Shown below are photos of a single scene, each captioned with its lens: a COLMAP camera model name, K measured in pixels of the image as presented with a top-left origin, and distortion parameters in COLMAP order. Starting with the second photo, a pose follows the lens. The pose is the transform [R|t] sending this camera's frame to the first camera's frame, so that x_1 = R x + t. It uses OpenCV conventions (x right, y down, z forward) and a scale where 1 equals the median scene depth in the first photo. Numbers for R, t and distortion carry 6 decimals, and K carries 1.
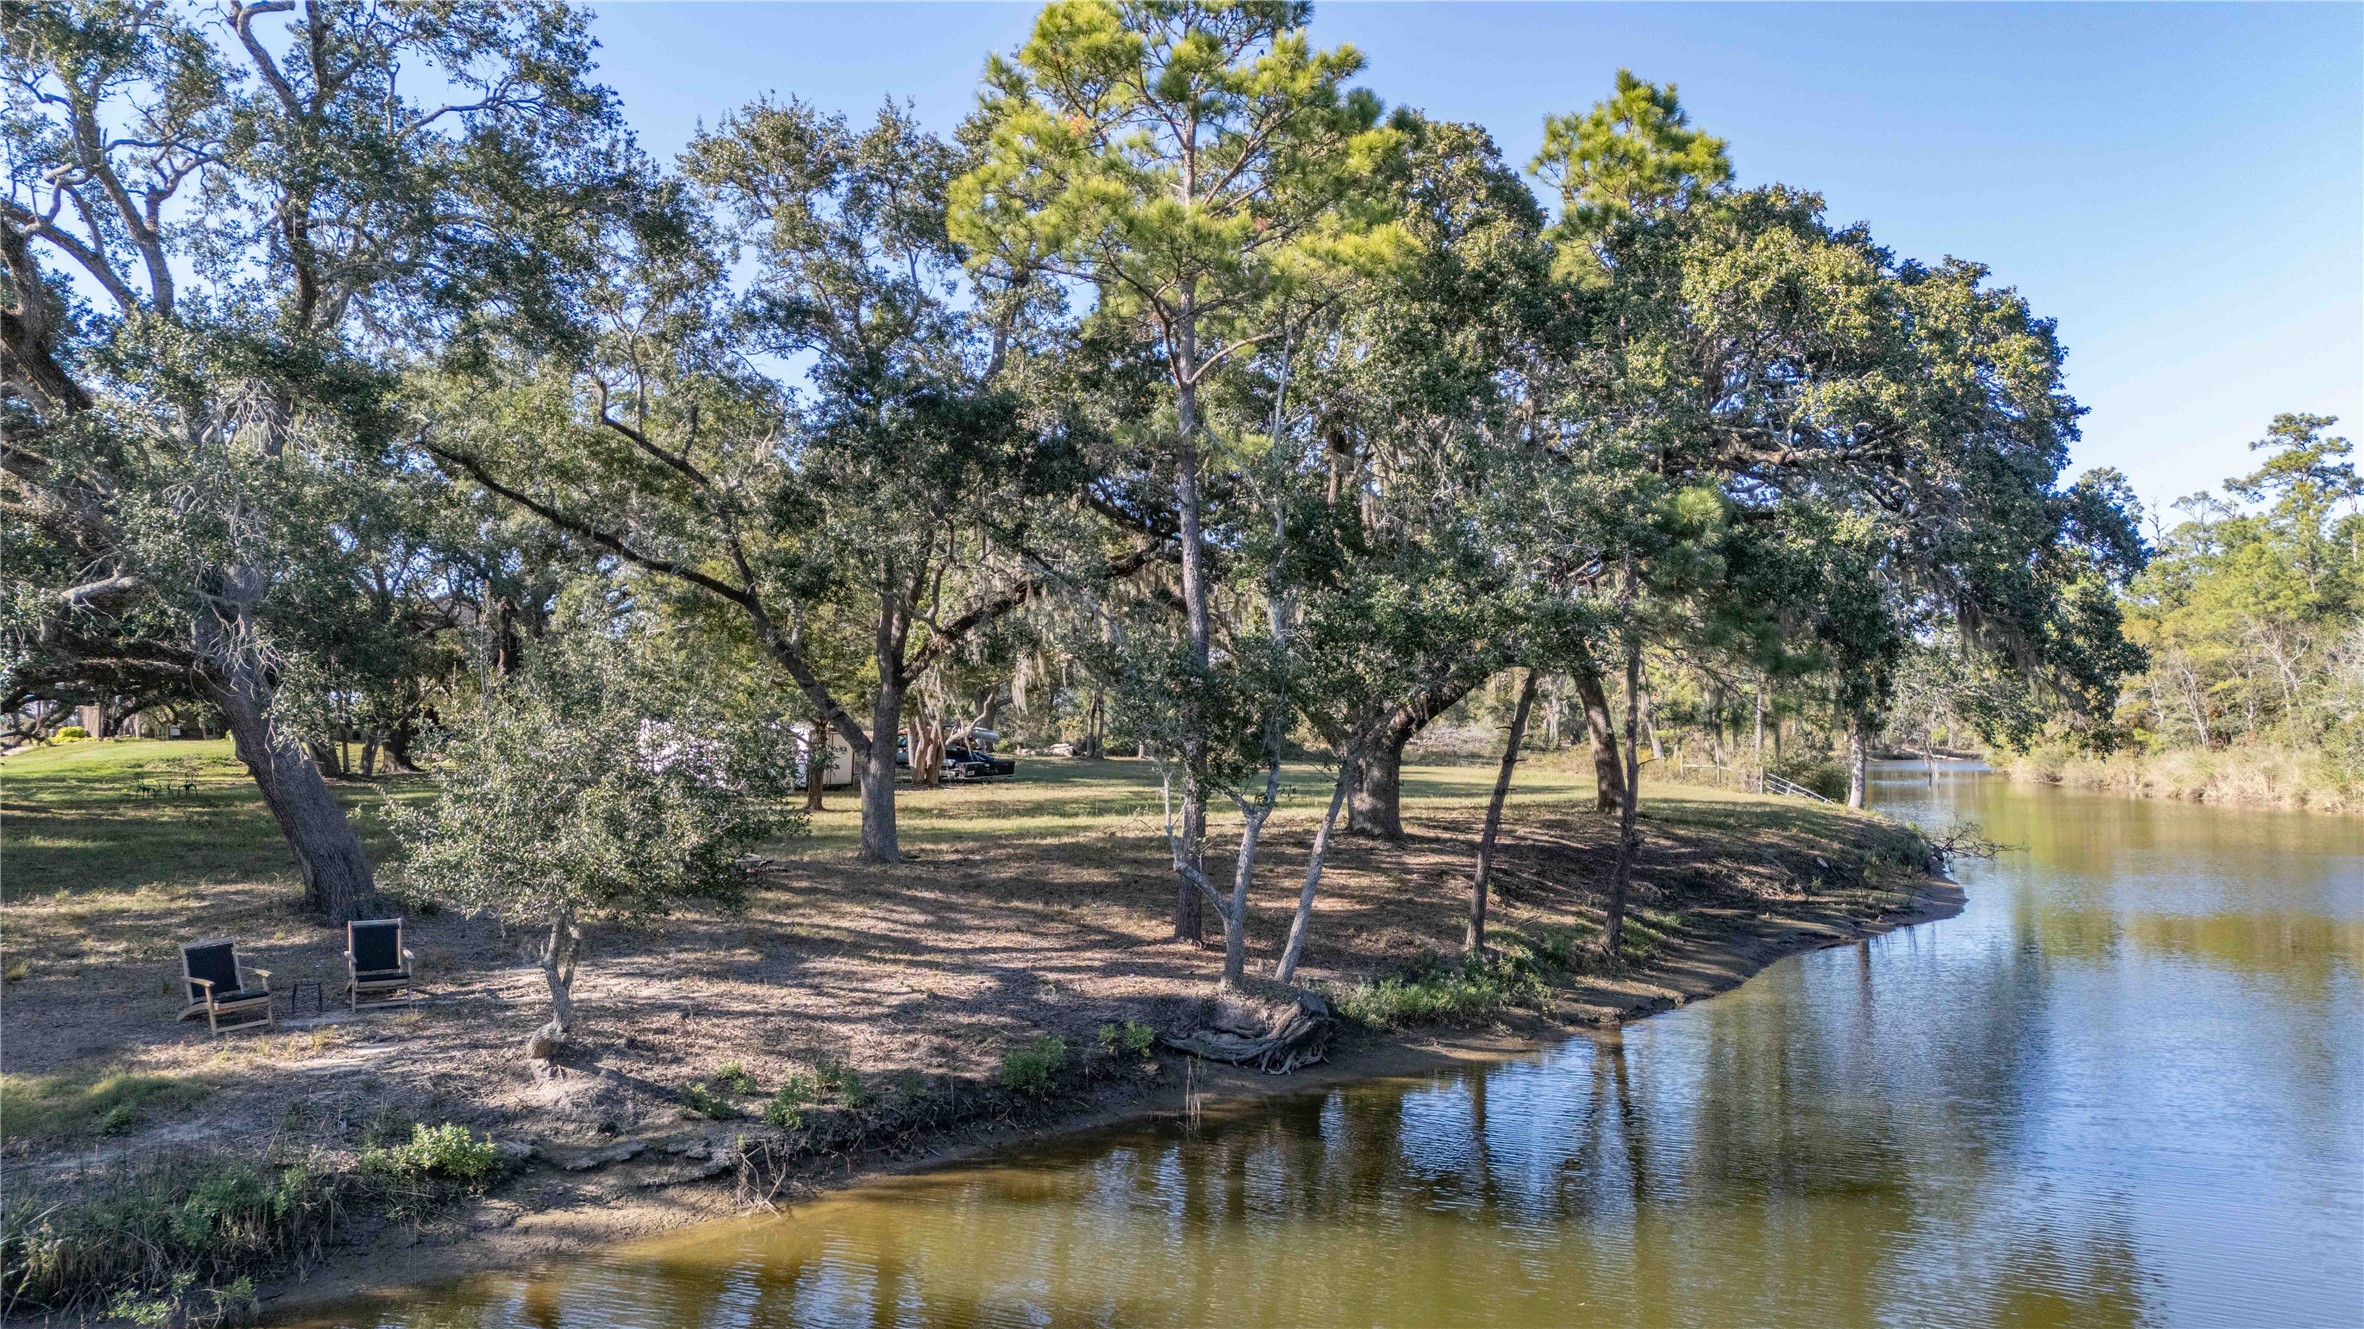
lens RADIAL K [[1576.1, 0, 1191.7], [0, 1576.1, 718.7], [0, 0, 1]] dist [0.110032, -0.077658]
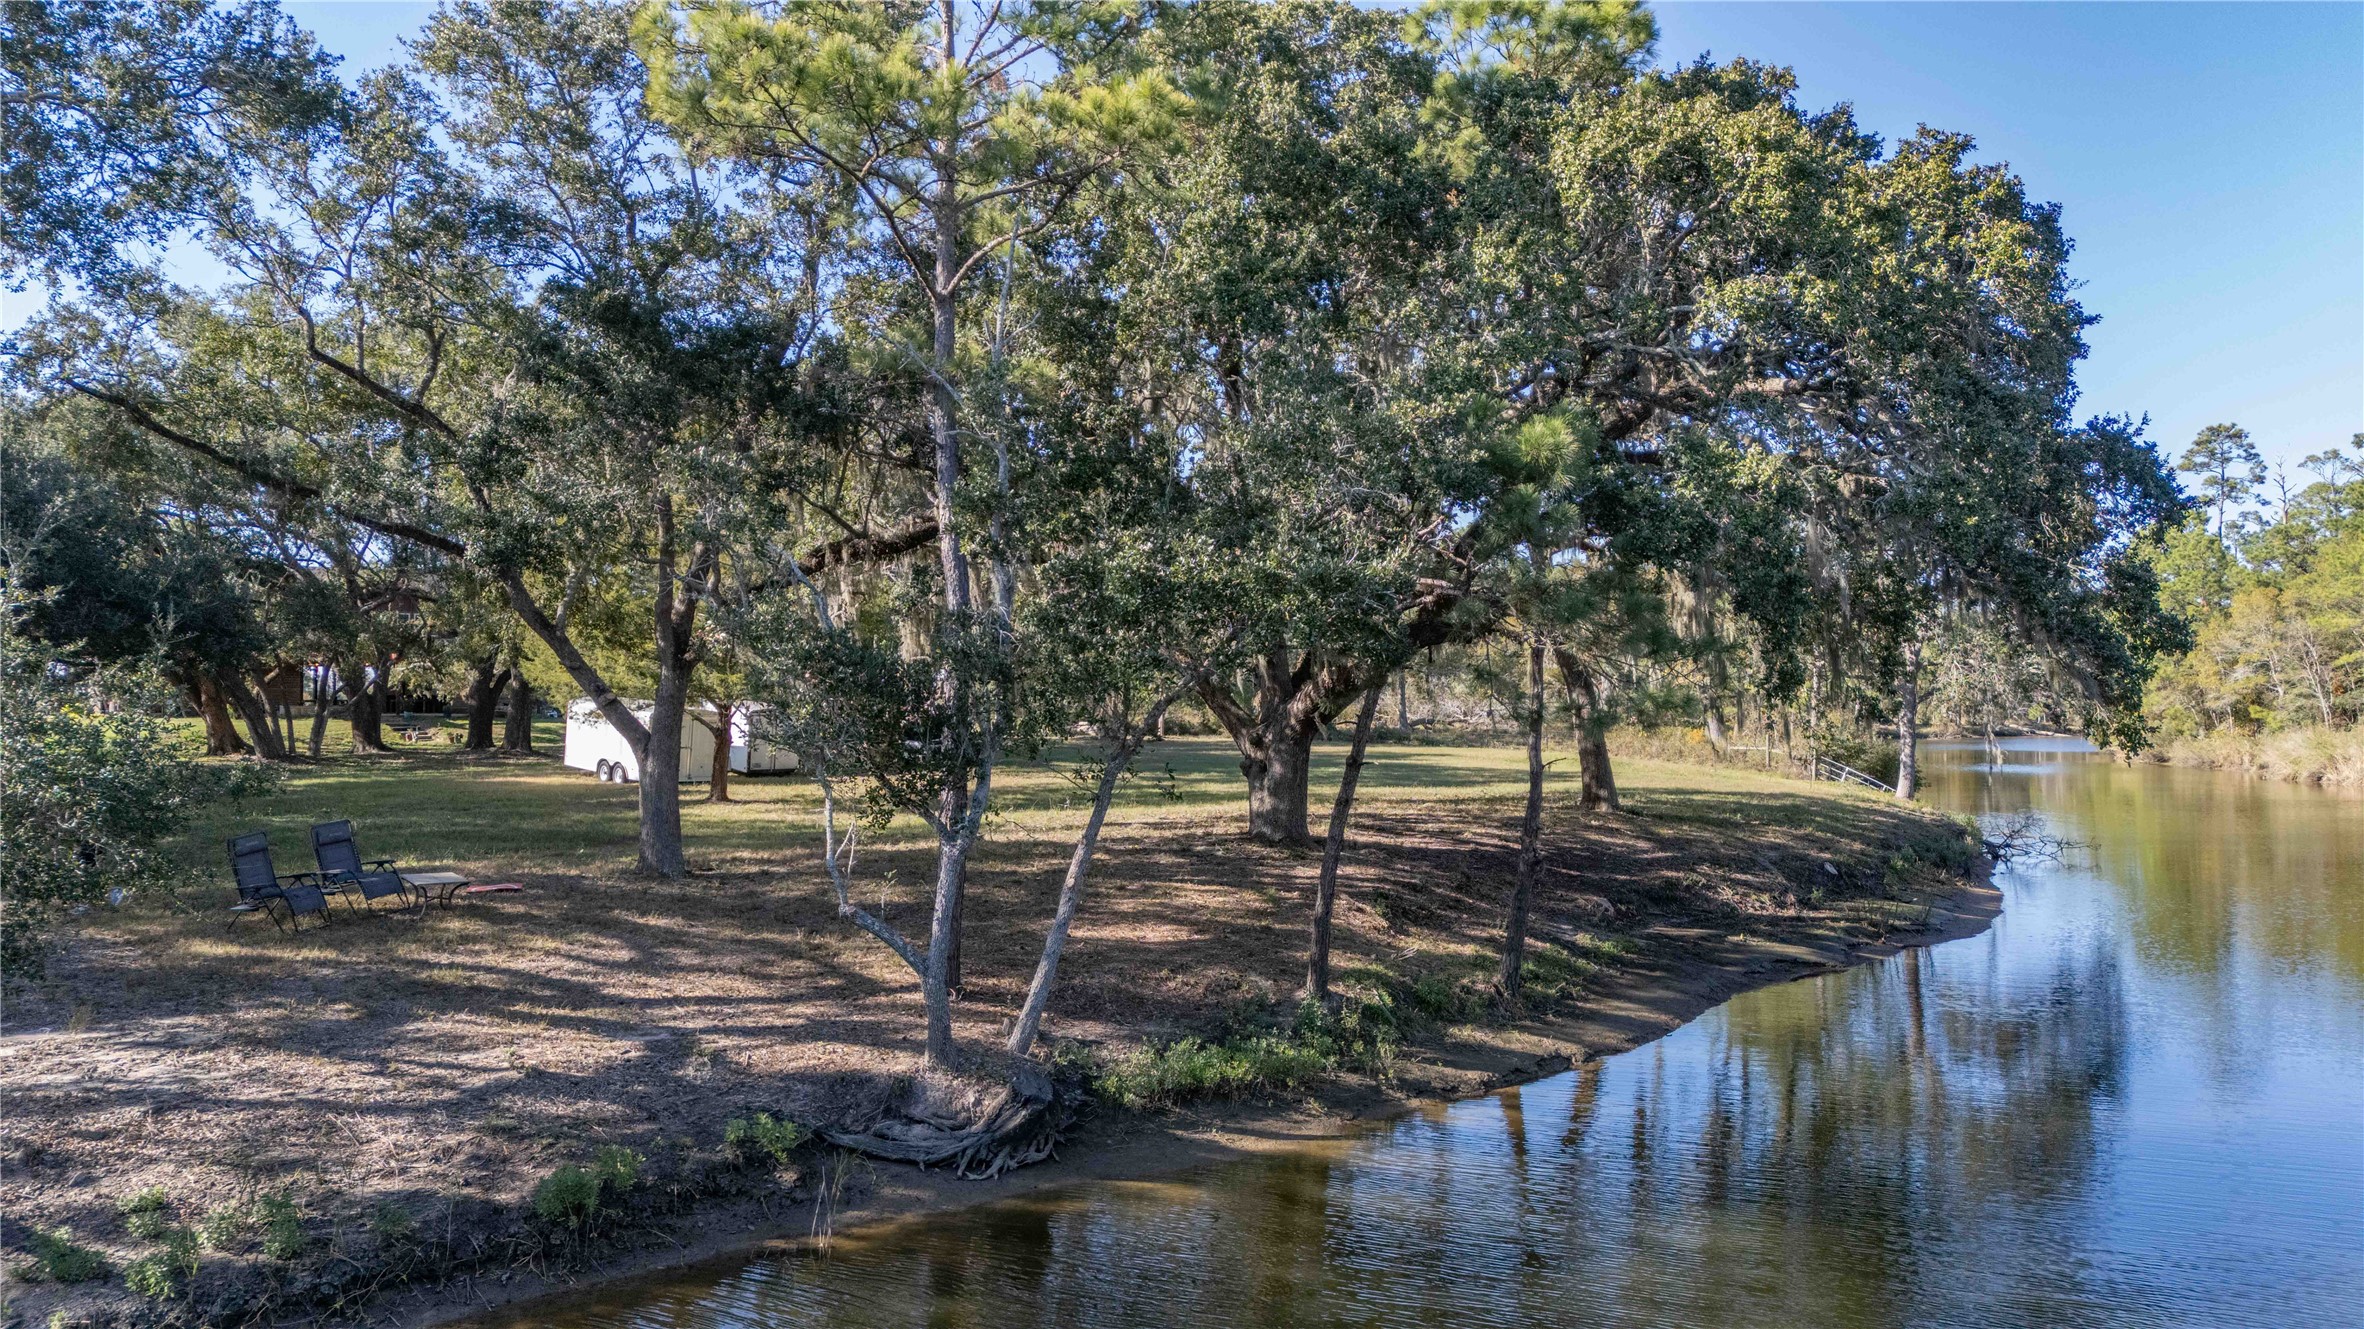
lens RADIAL K [[1576.1, 0, 1191.7], [0, 1576.1, 718.7], [0, 0, 1]] dist [0.110032, -0.077658]
pose [[0.998368, 0.001667, -0.057089, 0.157635], [-0.000674, 0.999848, 0.017415, -0.010200], [0.057109, -0.017348, 0.998217, 0.185067]]
